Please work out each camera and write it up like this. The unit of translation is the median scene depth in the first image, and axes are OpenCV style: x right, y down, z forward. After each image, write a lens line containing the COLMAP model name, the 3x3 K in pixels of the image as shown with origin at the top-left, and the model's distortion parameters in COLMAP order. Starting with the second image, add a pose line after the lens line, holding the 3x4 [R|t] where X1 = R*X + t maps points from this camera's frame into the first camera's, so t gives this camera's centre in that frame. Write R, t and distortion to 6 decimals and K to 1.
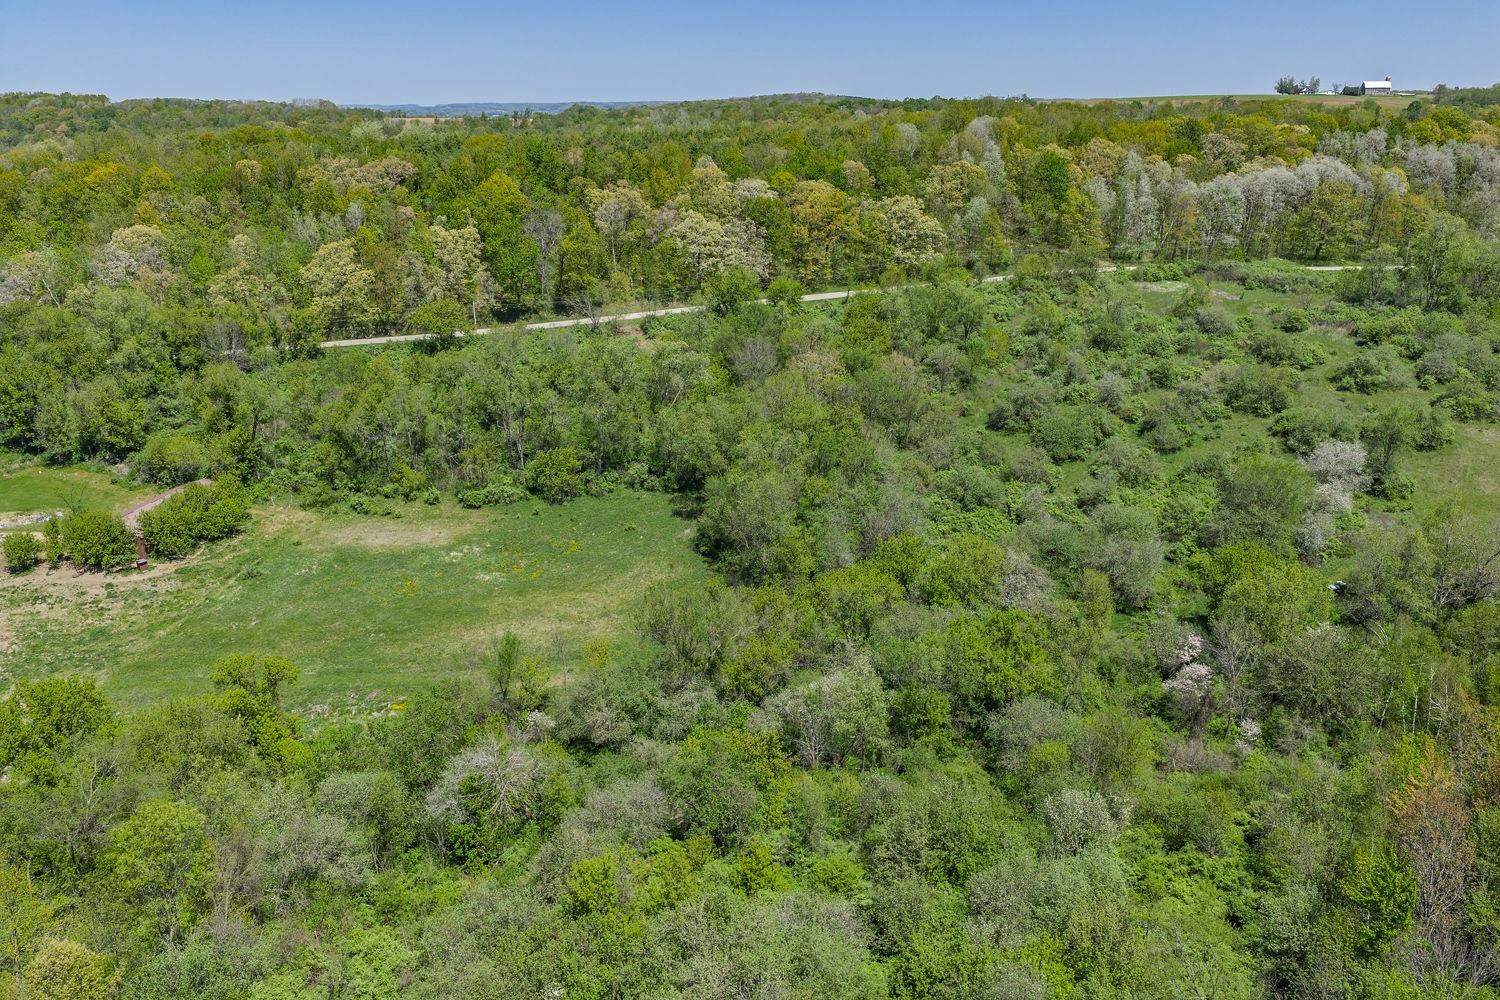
lens RADIAL K [[1221.3, 0, 760.4], [0, 1221.3, 497.8], [0, 0, 1]] dist [0.017272, -0.026840]
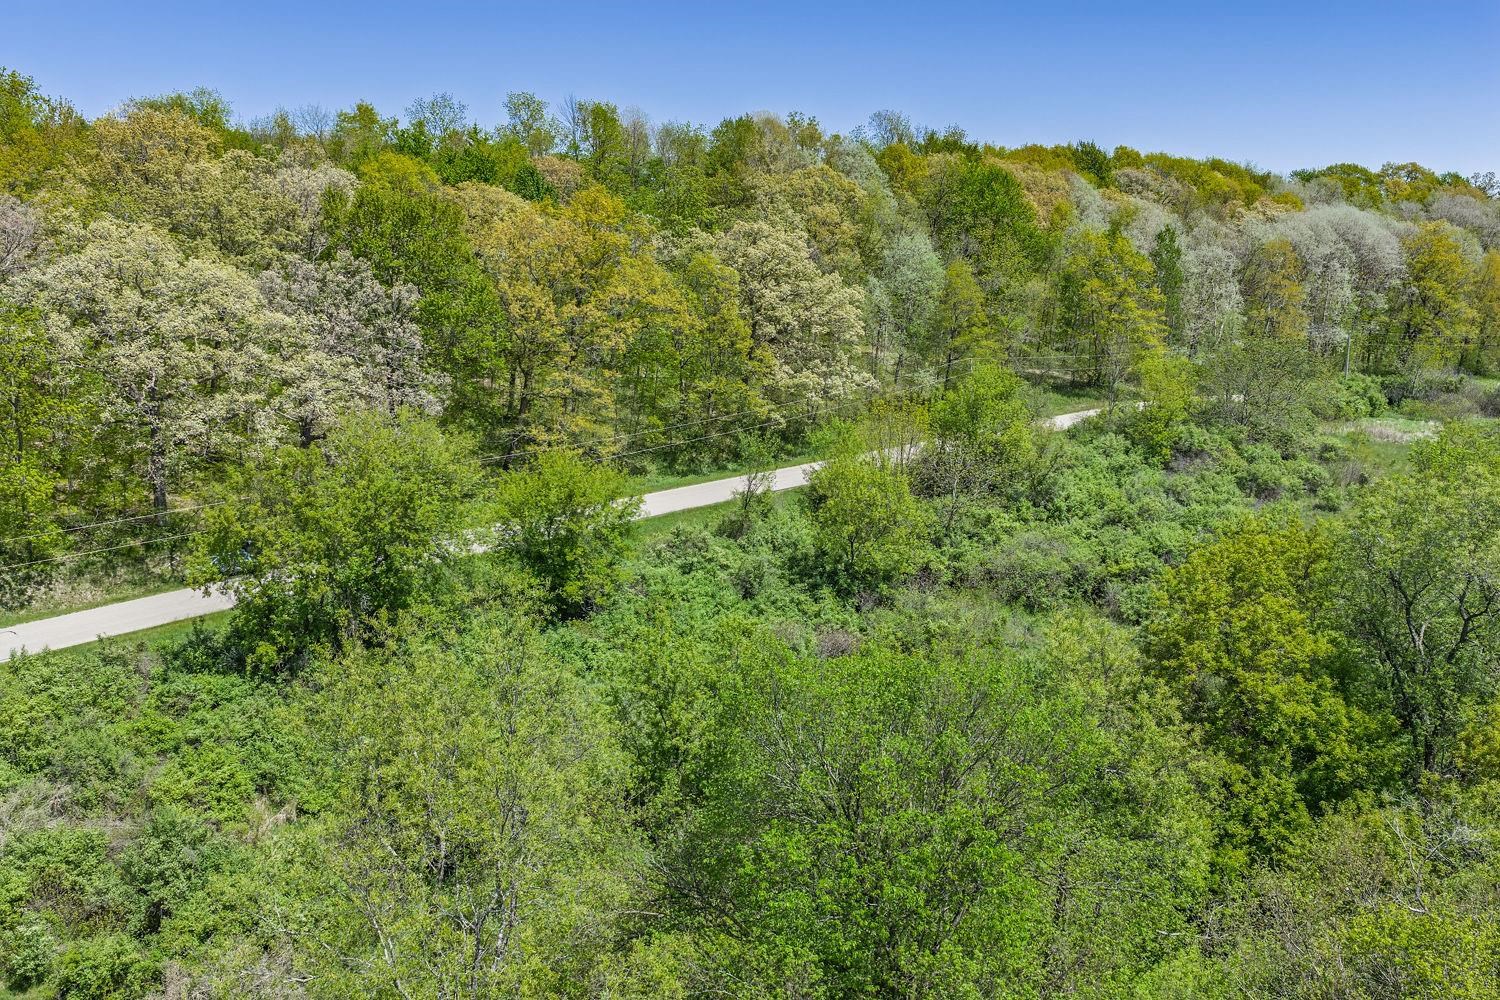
lens RADIAL K [[1221.3, 0, 740.9], [0, 1221.3, 491.2], [0, 0, 1]] dist [0.017272, -0.026840]
pose [[0.897412, -0.065399, 0.436320, -0.052391], [0.129755, 0.984339, -0.119336, -0.129348], [-0.421682, 0.163708, 0.891843, 0.712782]]
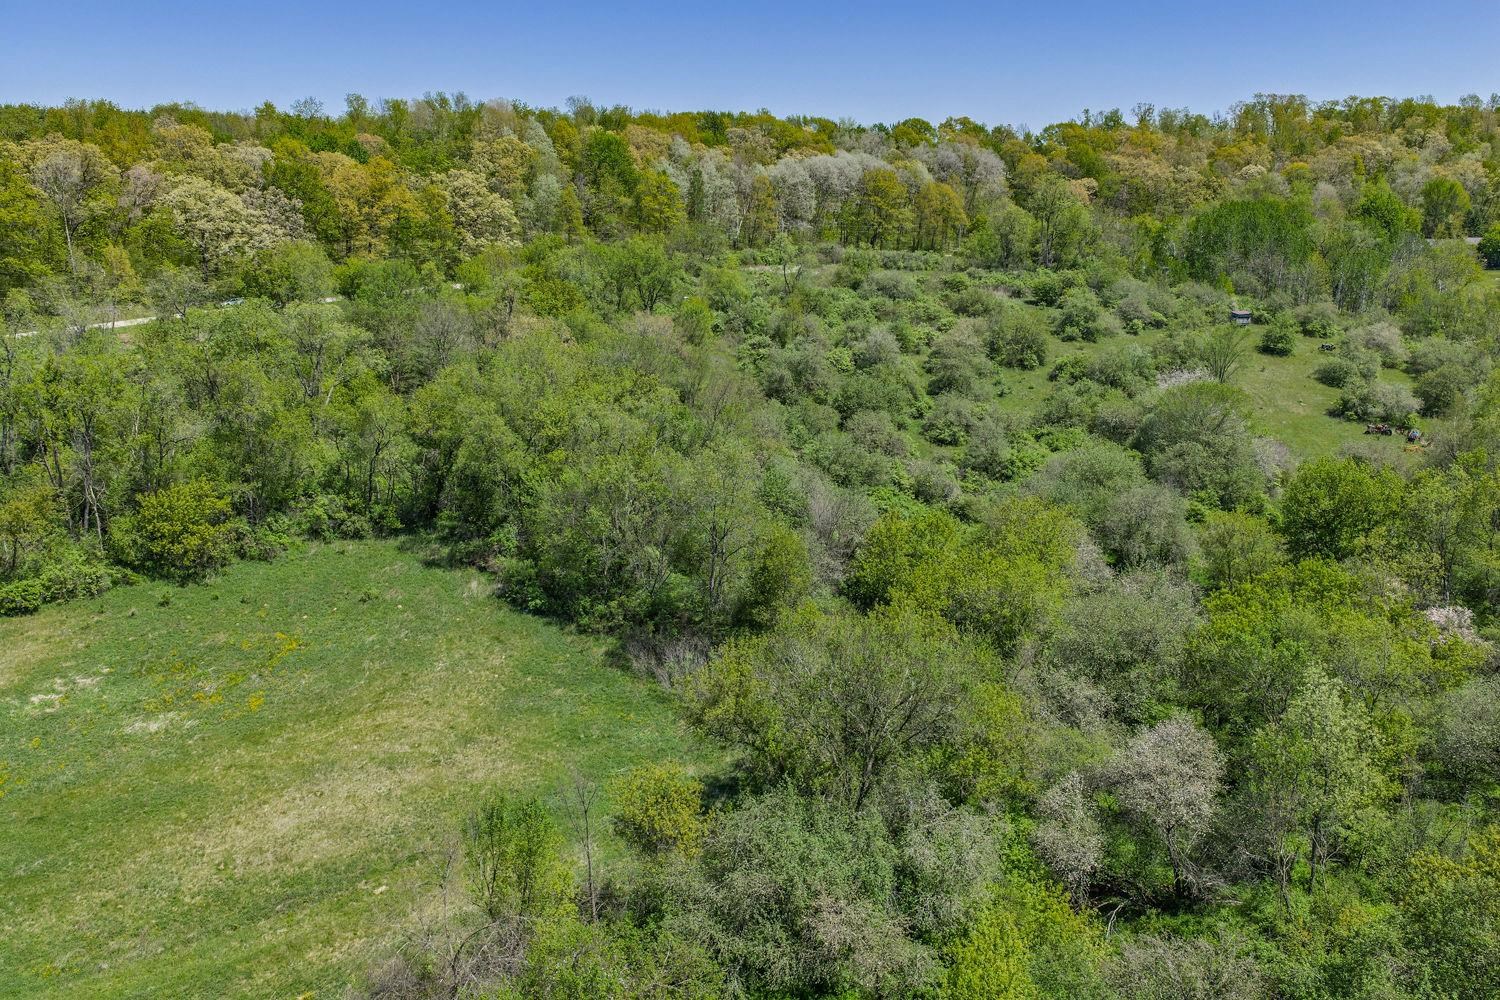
lens RADIAL K [[1221.3, 0, 743.3], [0, 1221.3, 503.2], [0, 0, 1]] dist [0.017272, -0.026840]
pose [[0.857376, -0.117941, 0.500995, -0.150476], [0.153901, 0.987604, -0.030882, 0.016699], [-0.491142, 0.103581, 0.864899, 0.263446]]
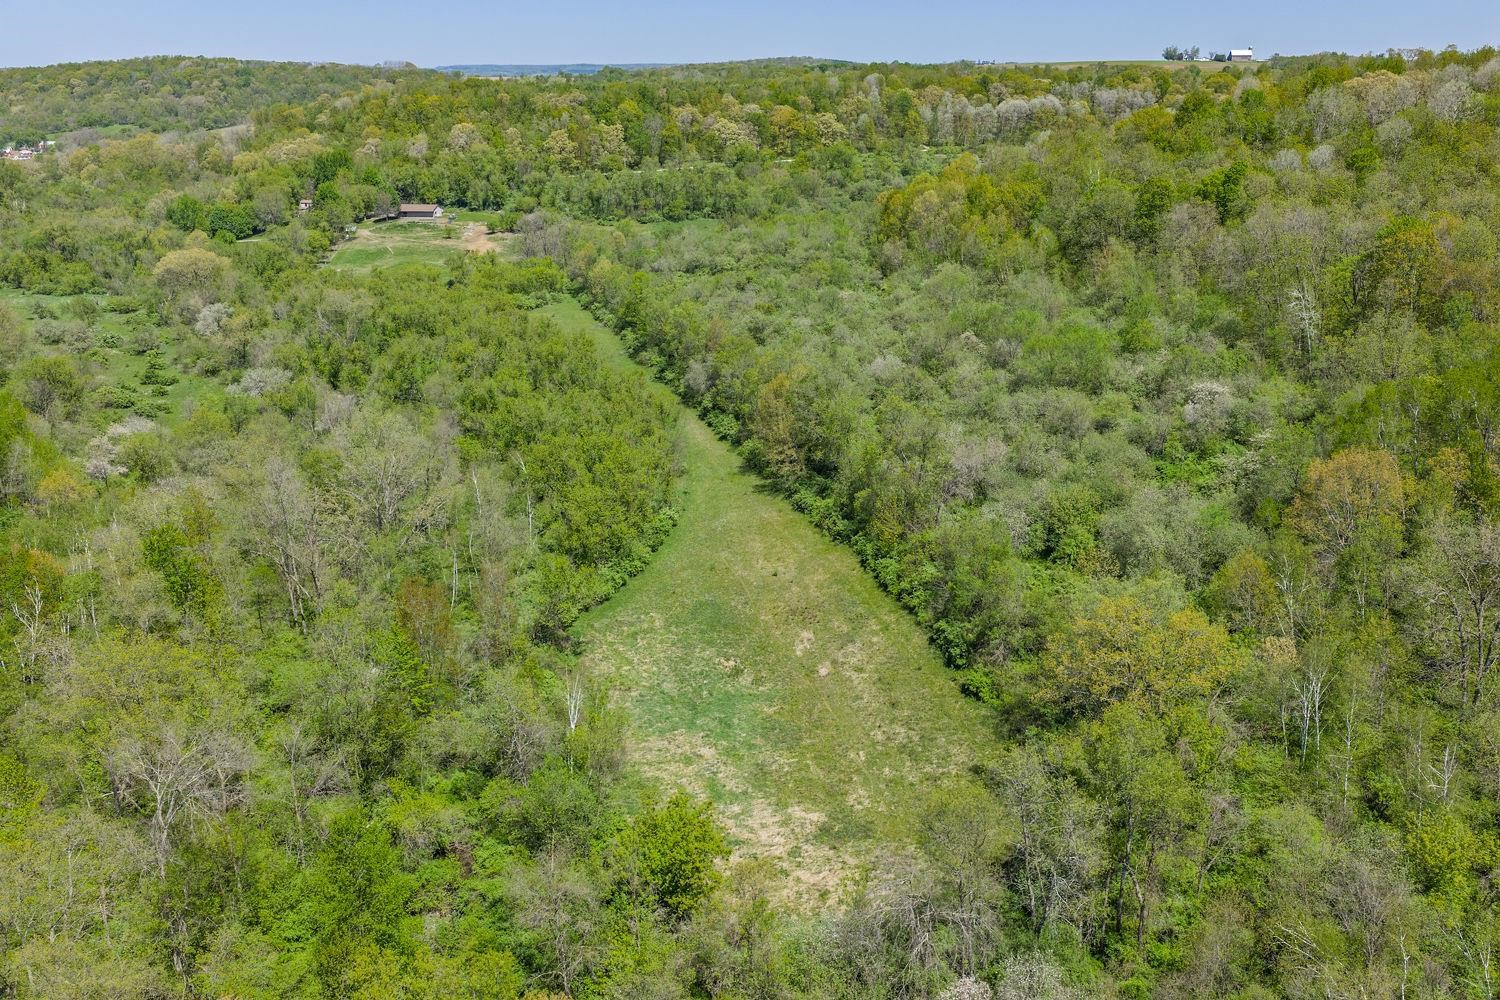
lens RADIAL K [[1221.3, 0, 754.2], [0, 1221.3, 500.1], [0, 0, 1]] dist [0.017272, -0.026840]
pose [[0.999995, 0.003310, 0.000176, 0.000031], [-0.003313, 0.999587, 0.028553, 0.343950], [-0.000081, -0.028553, 0.999592, -1.063059]]
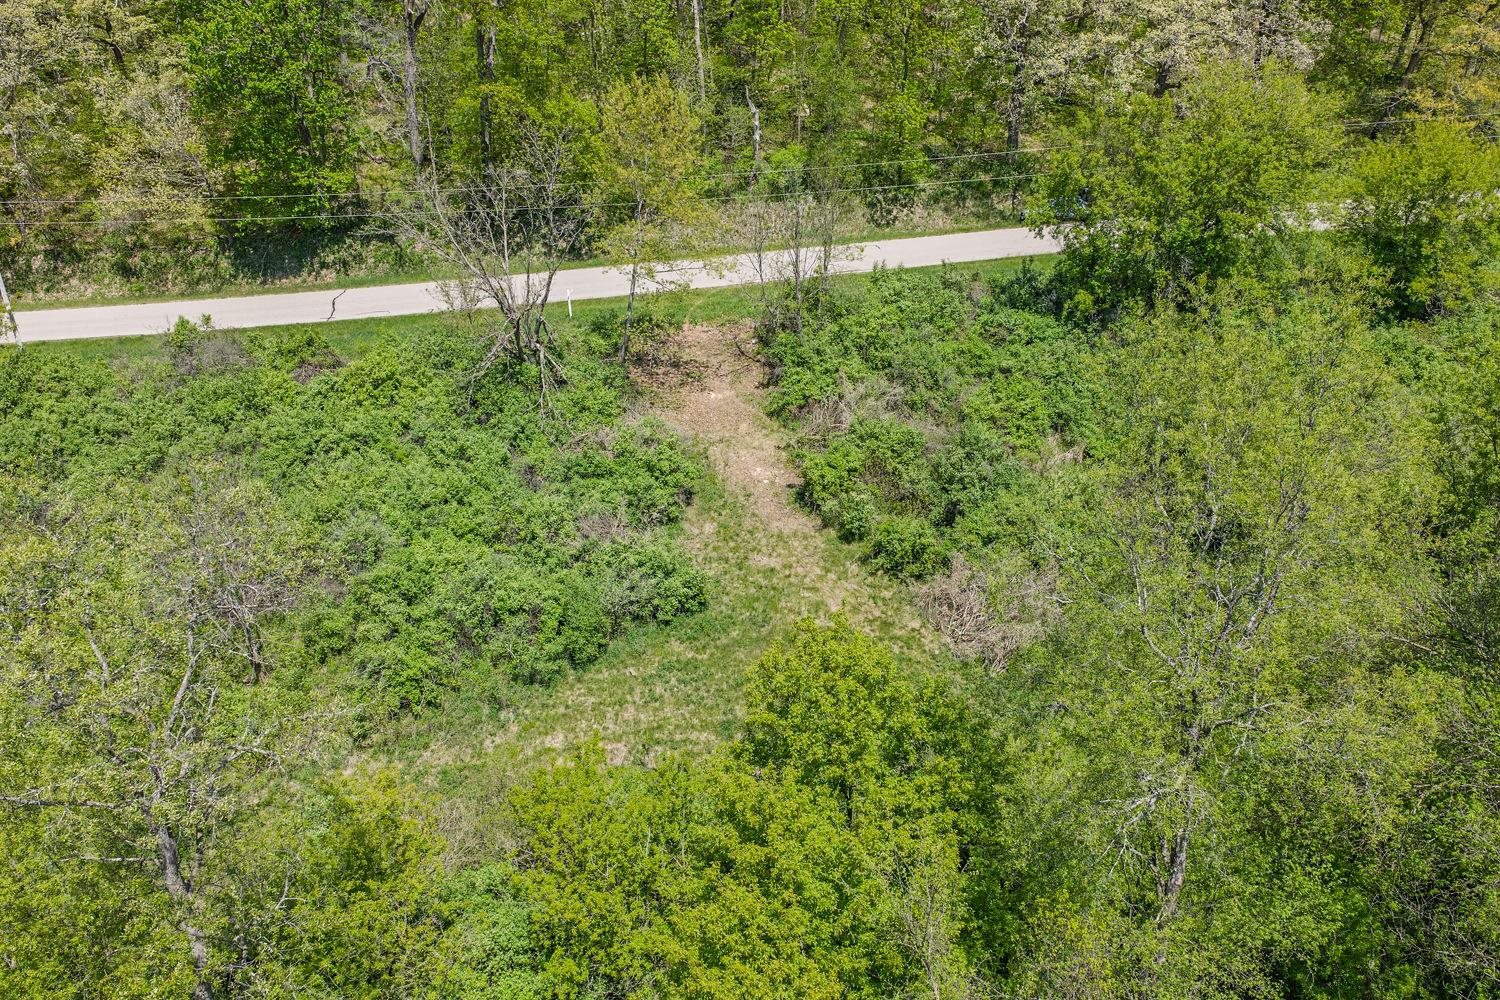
lens RADIAL K [[1221.3, 0, 758.7], [0, 1221.3, 504.0], [0, 0, 1]] dist [0.017272, -0.026840]
pose [[0.982170, 0.082593, -0.168880, -0.052616], [-0.059033, 0.988382, 0.140058, -0.128930], [0.178486, -0.127591, 0.975635, 0.710621]]
